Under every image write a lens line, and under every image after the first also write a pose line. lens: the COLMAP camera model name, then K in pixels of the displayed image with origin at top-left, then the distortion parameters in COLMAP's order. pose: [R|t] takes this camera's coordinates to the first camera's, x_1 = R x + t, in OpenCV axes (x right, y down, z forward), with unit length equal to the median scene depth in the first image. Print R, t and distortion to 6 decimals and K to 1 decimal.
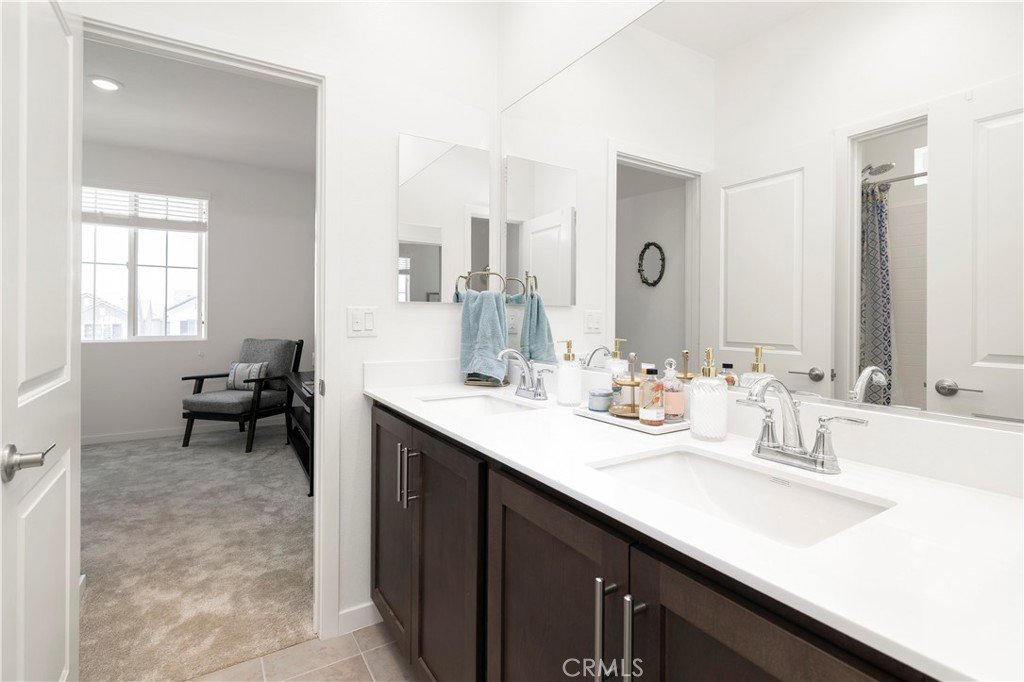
lens RADIAL K [[485.2, 0, 505.8], [0, 485.2, 319.2], [0, 0, 1]] dist [-0.001866, -0.000946]
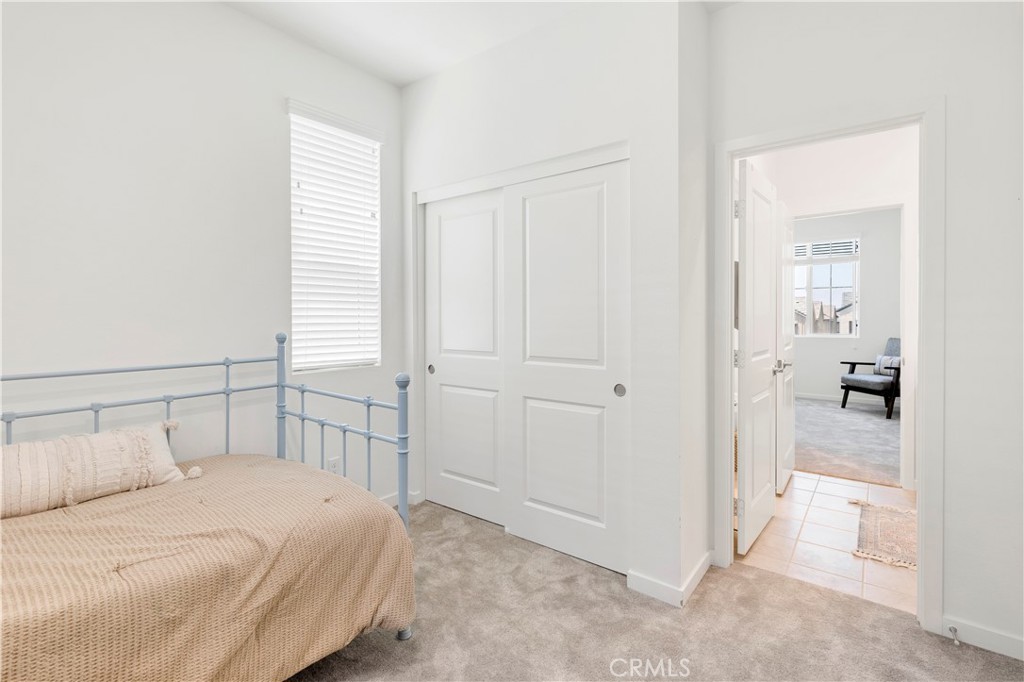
lens RADIAL K [[466.3, 0, 512.8], [0, 466.3, 322.1], [0, 0, 1]] dist [0.004658, 0.000822]
pose [[0.345592, 0.003994, -0.938376, 0.364460], [0.003844, 0.999977, 0.005672, -0.017593], [0.938377, -0.005568, 0.345569, -0.488034]]
